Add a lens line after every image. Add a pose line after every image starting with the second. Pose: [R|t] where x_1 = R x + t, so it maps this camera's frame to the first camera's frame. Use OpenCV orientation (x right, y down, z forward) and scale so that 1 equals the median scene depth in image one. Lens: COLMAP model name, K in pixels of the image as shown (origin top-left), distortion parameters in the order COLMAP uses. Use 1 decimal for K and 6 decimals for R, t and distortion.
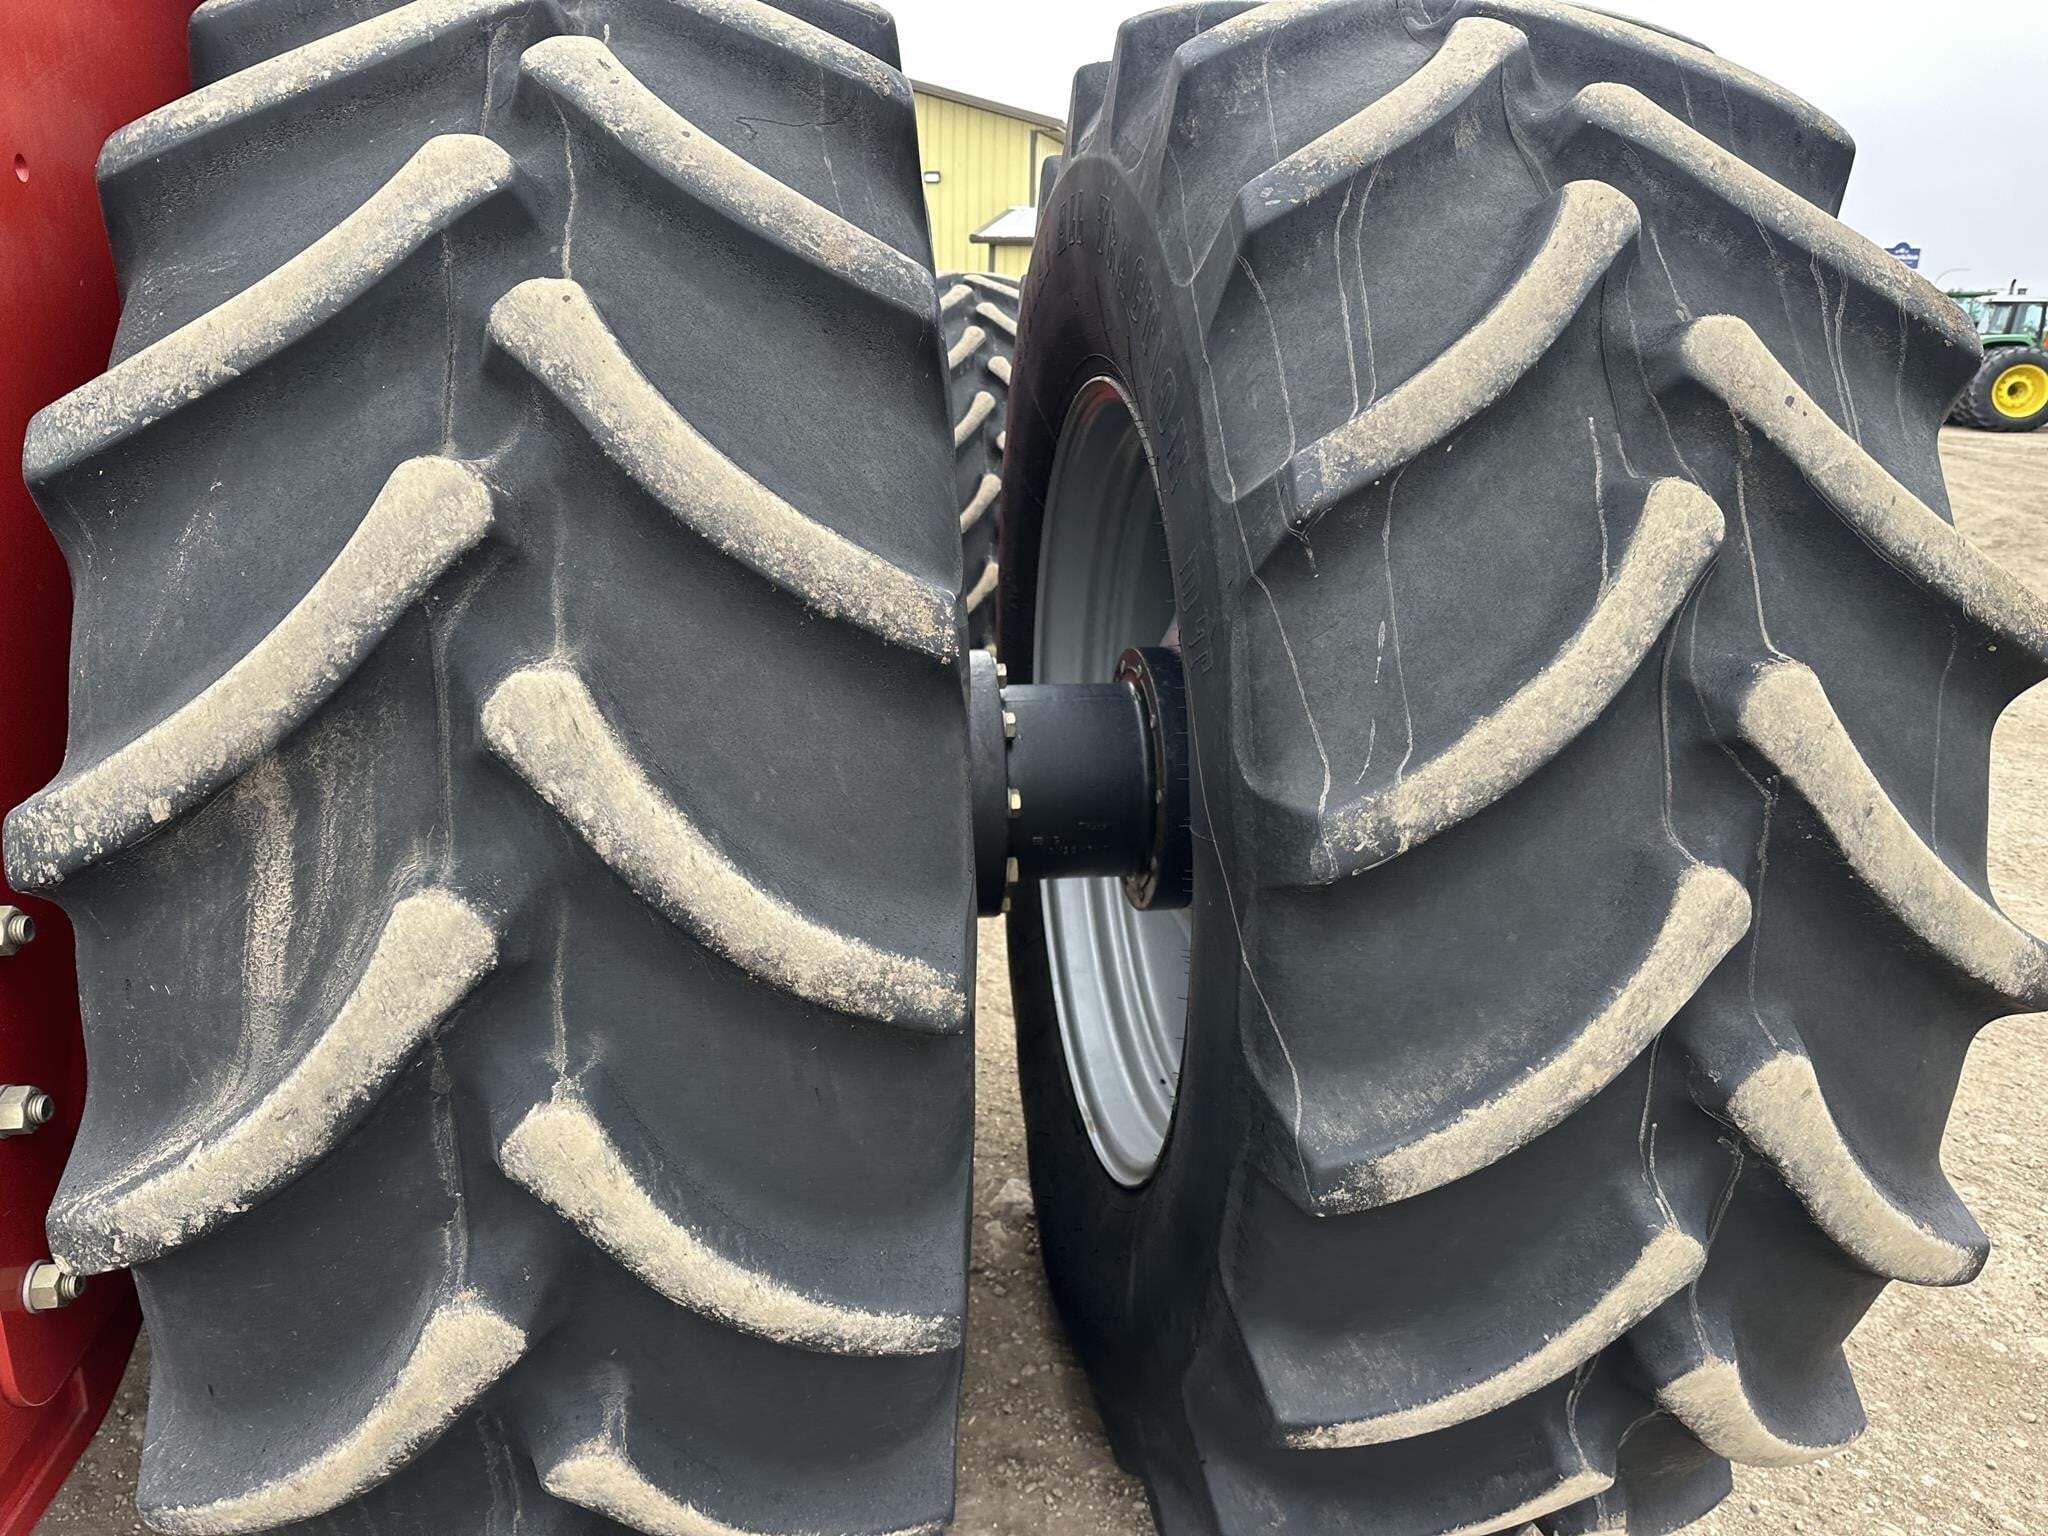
lens RADIAL K [[1489.2, 0, 1023.0], [0, 1489.2, 760.4], [0, 0, 1]] dist [0.000615, -0.000537]
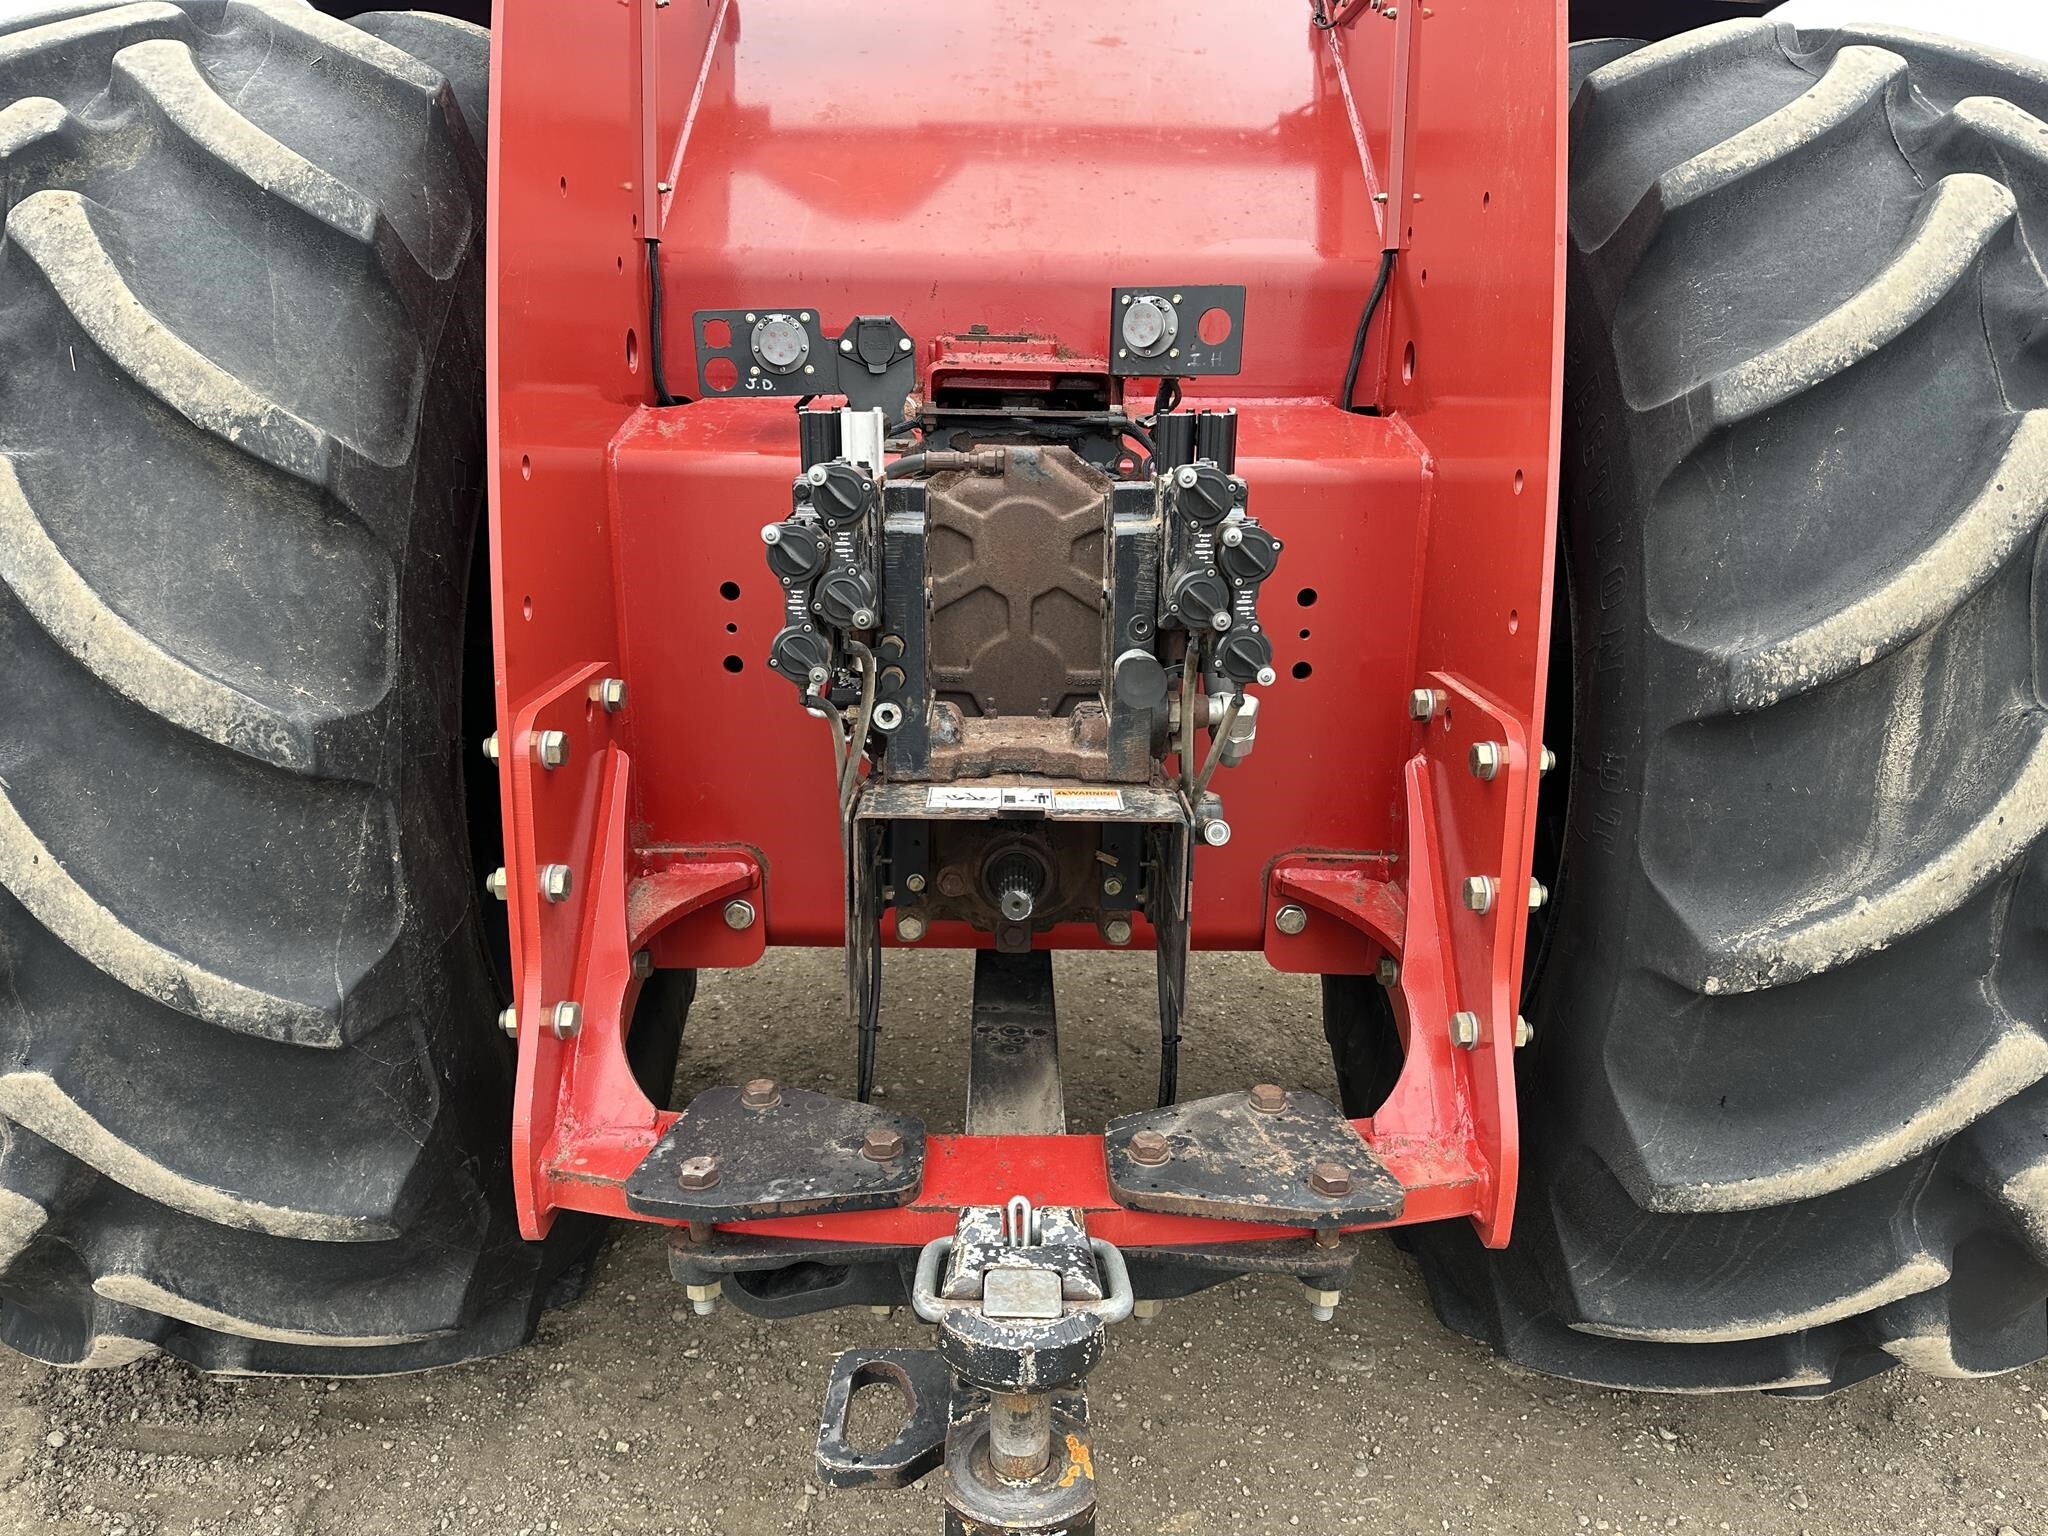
lens RADIAL K [[1481.1, 0, 1024.8], [0, 1481.1, 776.4], [0, 0, 1]] dist [0.005052, 0.003276]
pose [[0.992104, 0.042481, -0.118001, -1.150544], [-0.043236, 0.999057, -0.003842, 0.179632], [0.117727, 0.008914, 0.993006, -0.467172]]
